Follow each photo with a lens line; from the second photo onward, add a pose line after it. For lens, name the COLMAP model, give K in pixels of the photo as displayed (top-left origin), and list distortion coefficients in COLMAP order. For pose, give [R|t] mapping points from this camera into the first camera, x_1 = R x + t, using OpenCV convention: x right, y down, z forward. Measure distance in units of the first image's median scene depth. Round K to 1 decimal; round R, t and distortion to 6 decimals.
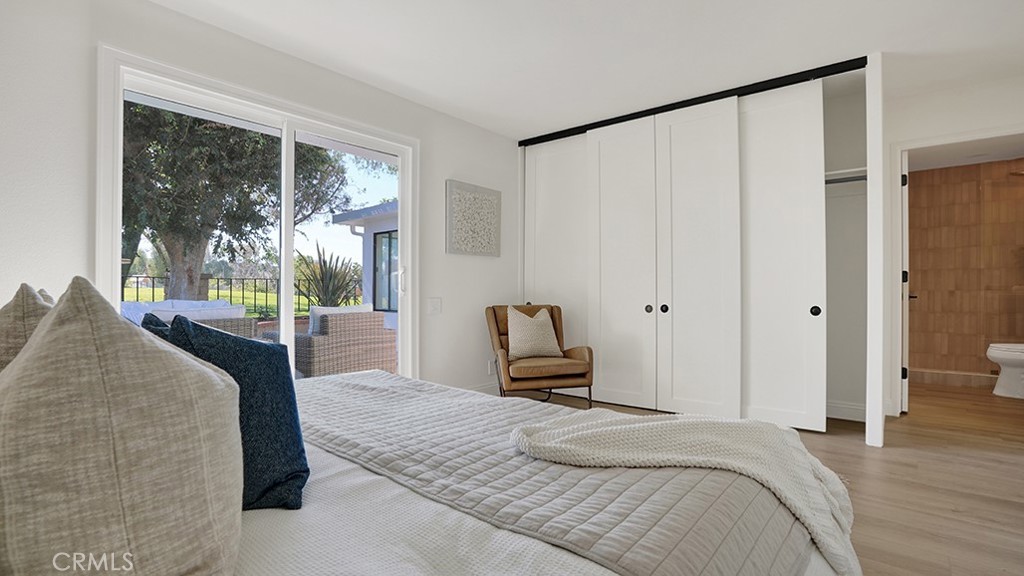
lens RADIAL K [[484.7, 0, 505.2], [0, 484.7, 284.9], [0, 0, 1]] dist [-0.054948, 0.018049]
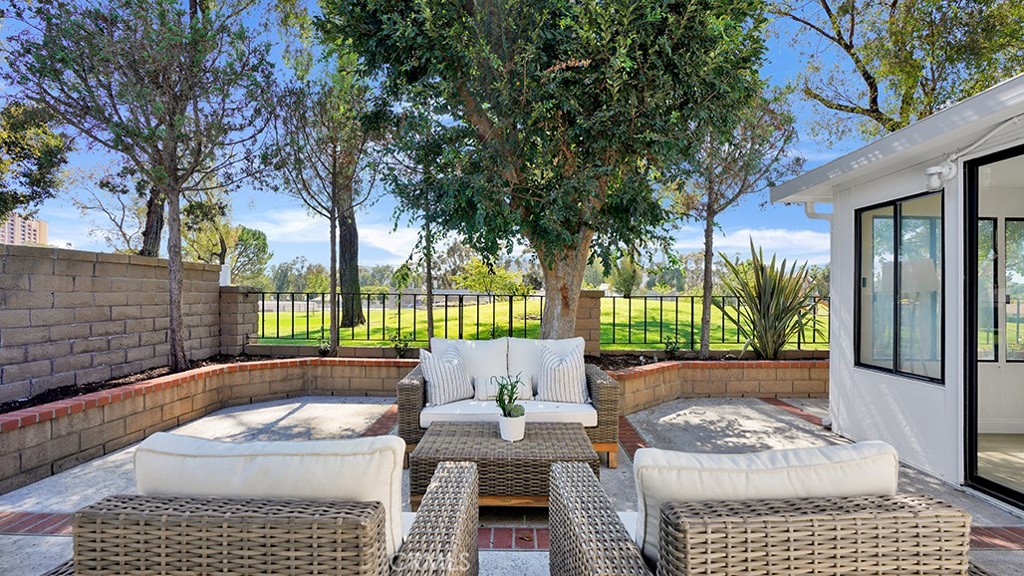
lens RADIAL K [[484.7, 0, 515.1], [0, 484.7, 291.0], [0, 0, 1]] dist [-0.054948, 0.018049]
pose [[0.650533, -0.001465, -0.759476, -0.107890], [0.003015, 0.999995, 0.000653, -0.020543], [0.759472, -0.002714, 0.650535, 0.342828]]
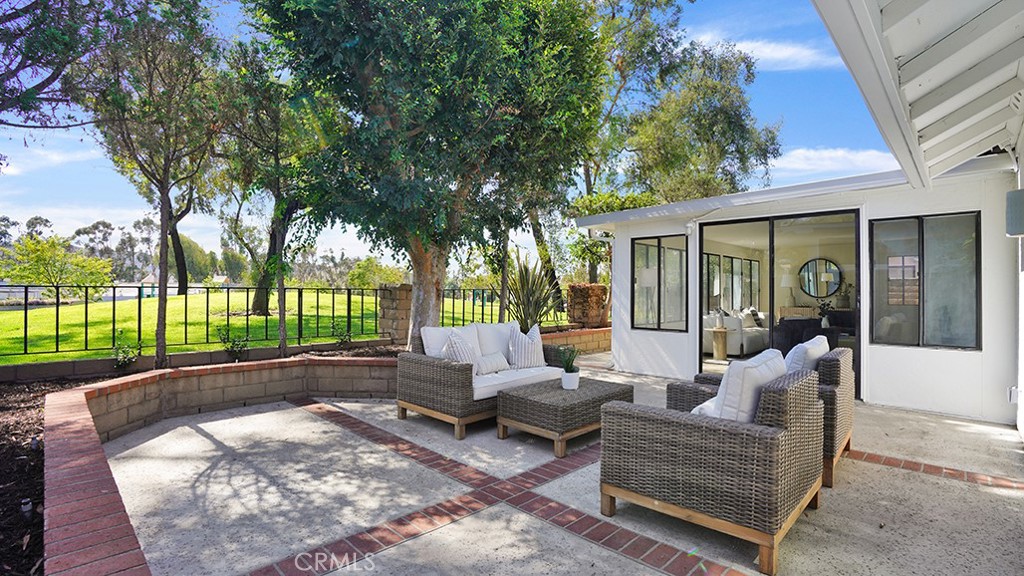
lens RADIAL K [[484.7, 0, 487.3], [0, 484.7, 287.8], [0, 0, 1]] dist [-0.054948, 0.018049]
pose [[0.997121, 0.002784, -0.075774, -0.385022], [-0.002024, 0.999947, 0.010107, -0.022762], [0.075798, -0.009924, 0.997074, 0.099294]]
